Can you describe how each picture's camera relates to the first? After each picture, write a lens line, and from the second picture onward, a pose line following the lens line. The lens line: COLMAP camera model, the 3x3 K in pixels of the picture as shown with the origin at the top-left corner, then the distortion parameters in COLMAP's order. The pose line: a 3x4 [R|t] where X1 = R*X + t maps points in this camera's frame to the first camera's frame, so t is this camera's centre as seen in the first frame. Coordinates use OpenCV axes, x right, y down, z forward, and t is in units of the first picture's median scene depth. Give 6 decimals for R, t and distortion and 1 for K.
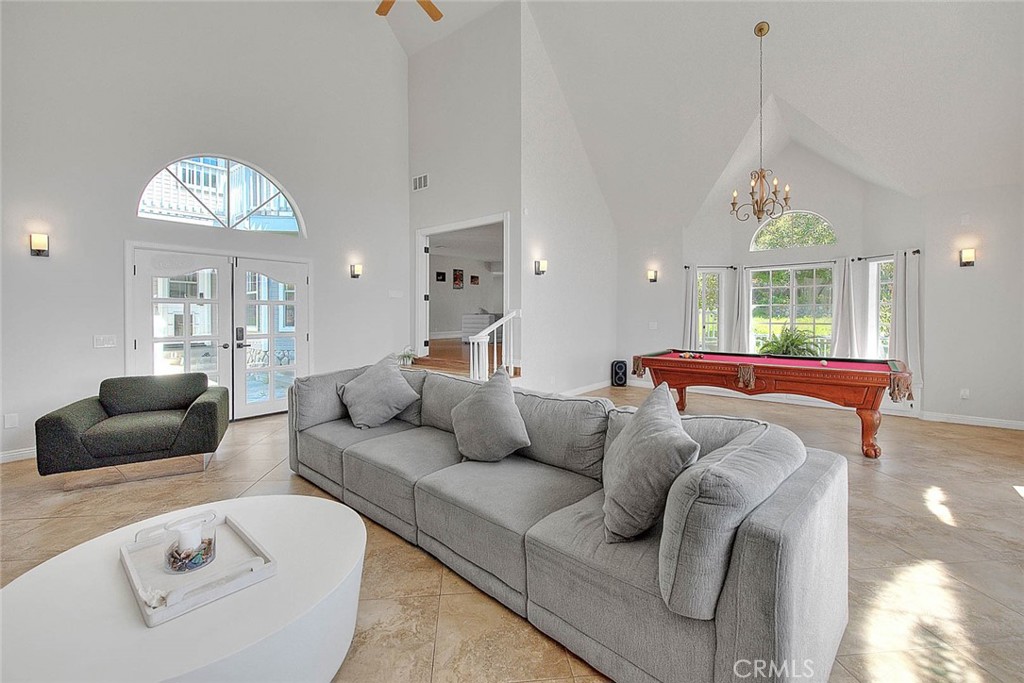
lens RADIAL K [[417.1, 0, 508.3], [0, 417.1, 318.1], [0, 0, 1]] dist [-0.000863, -0.000174]
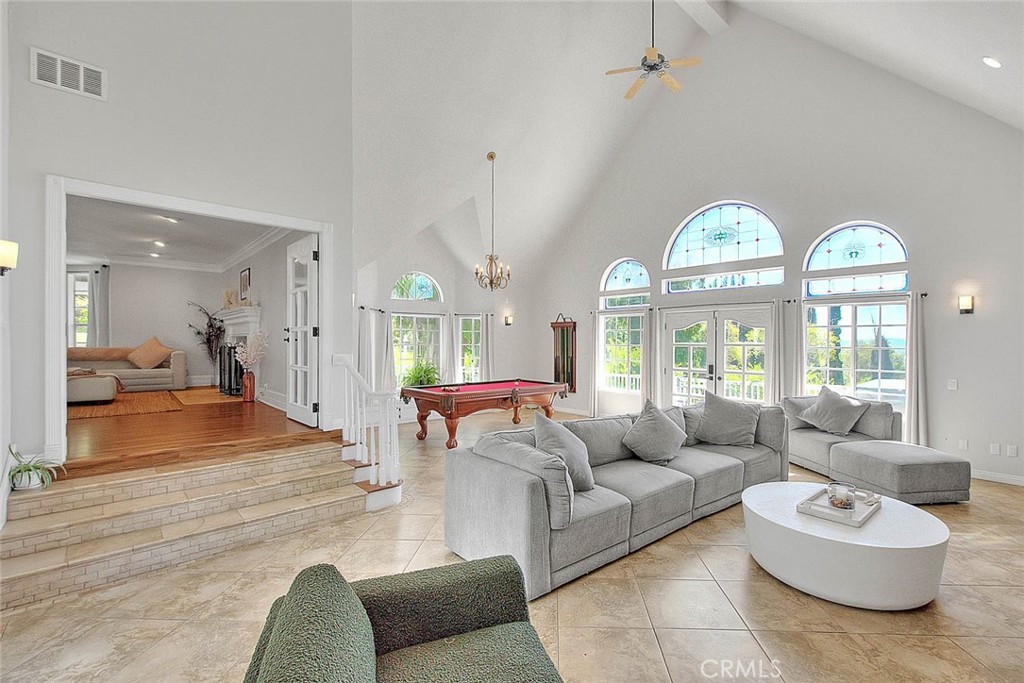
lens RADIAL K [[452.6, 0, 530.3], [0, 452.6, 342.8], [0, 0, 1]] dist [-0.000720, -0.000213]
pose [[0.142480, 0.000133, 0.989798, -0.683485], [0.001269, 0.999999, -0.000317, -0.036818], [-0.989797, 0.001301, 0.142479, 0.477124]]
